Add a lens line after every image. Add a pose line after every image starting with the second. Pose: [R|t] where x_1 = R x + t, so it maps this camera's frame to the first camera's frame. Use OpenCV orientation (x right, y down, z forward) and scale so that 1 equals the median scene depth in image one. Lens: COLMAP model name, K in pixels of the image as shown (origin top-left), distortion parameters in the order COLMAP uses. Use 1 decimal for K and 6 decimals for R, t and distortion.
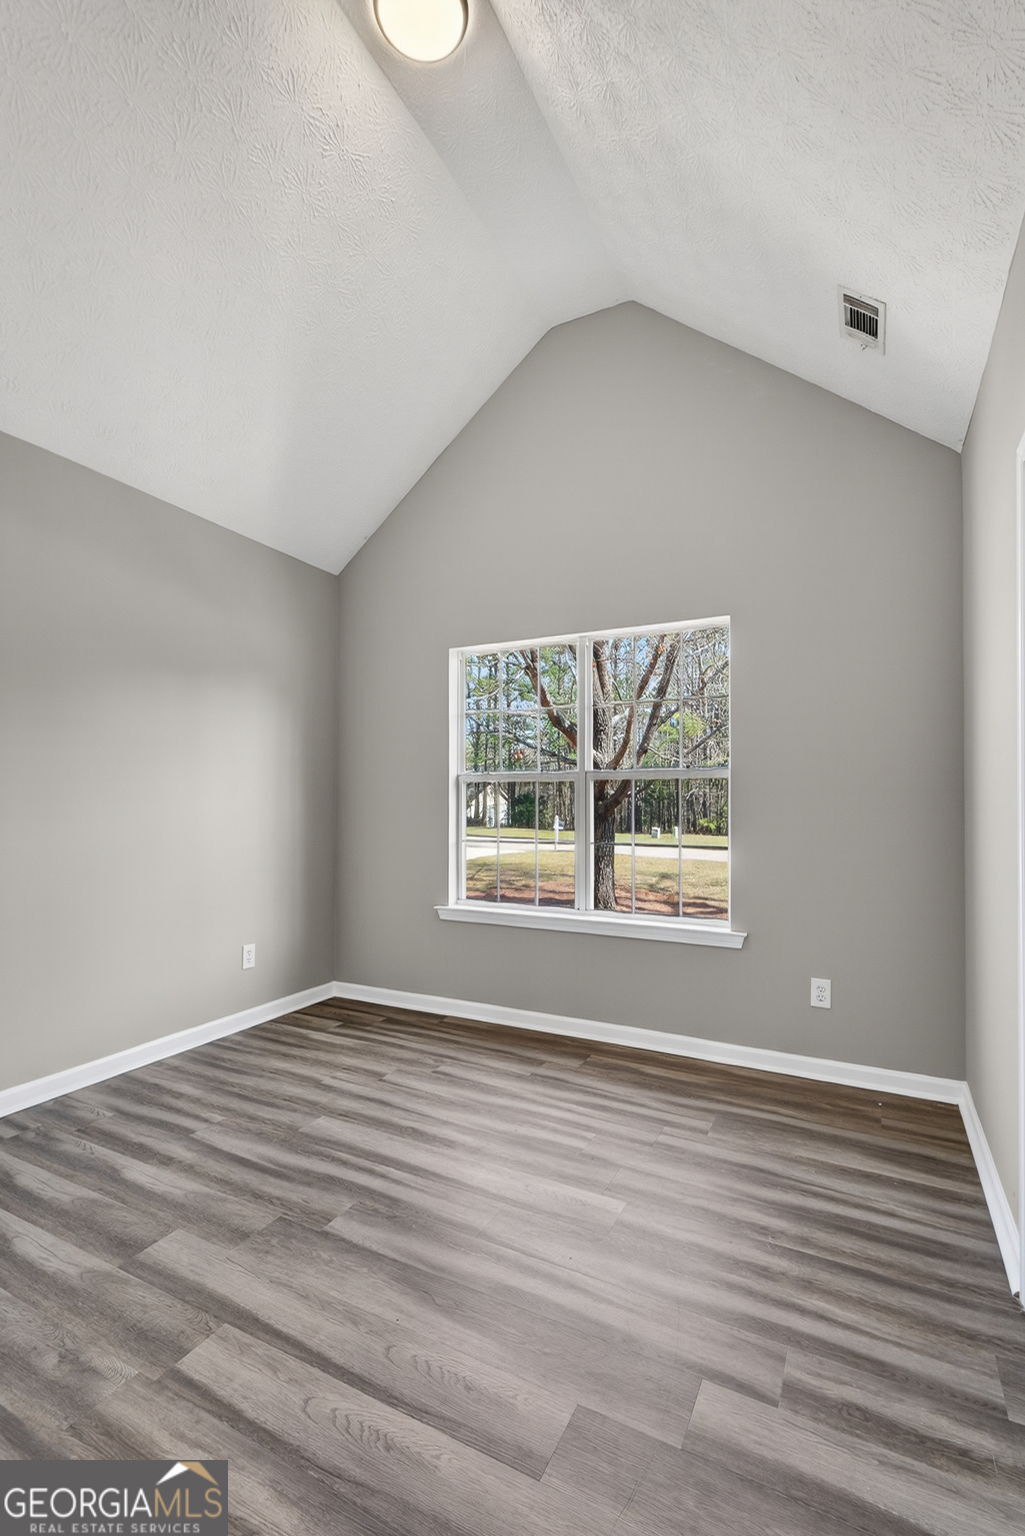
lens RADIAL K [[682.0, 0, 555.4], [0, 682.0, 788.2], [0, 0, 1]] dist [0.001753, 0.000228]
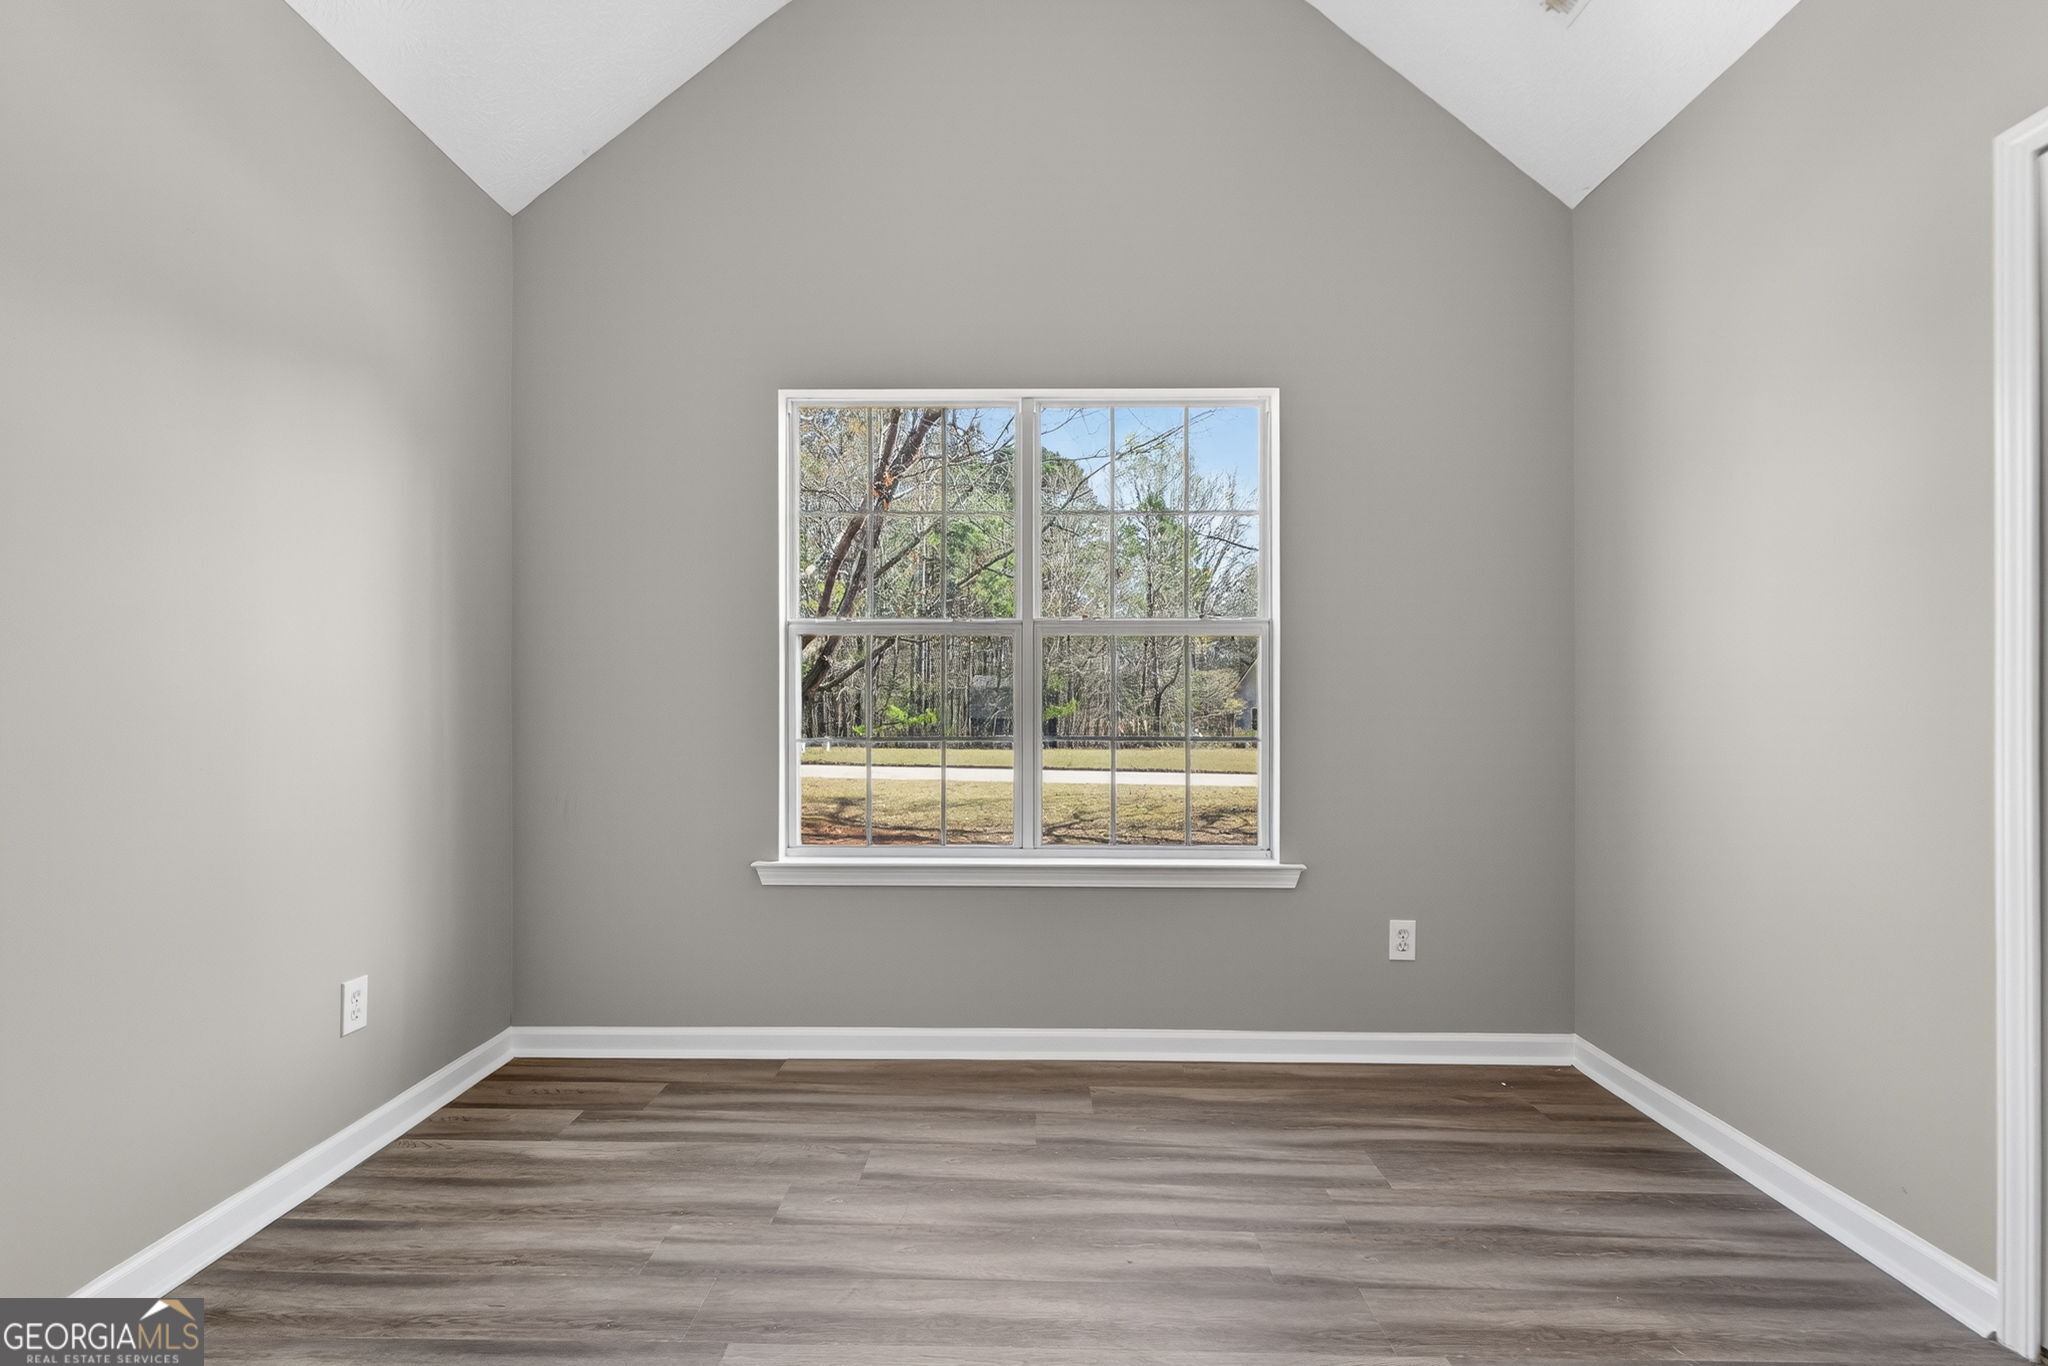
lens RADIAL K [[888.6, 0, 1014.8], [0, 888.6, 702.3], [0, 0, 1]] dist [0.003403, -0.000027]
pose [[0.906854, -0.002379, 0.421439, -0.338332], [-0.003847, 0.999896, 0.013923, 0.042483], [-0.421428, -0.014247, 0.906750, 0.324331]]
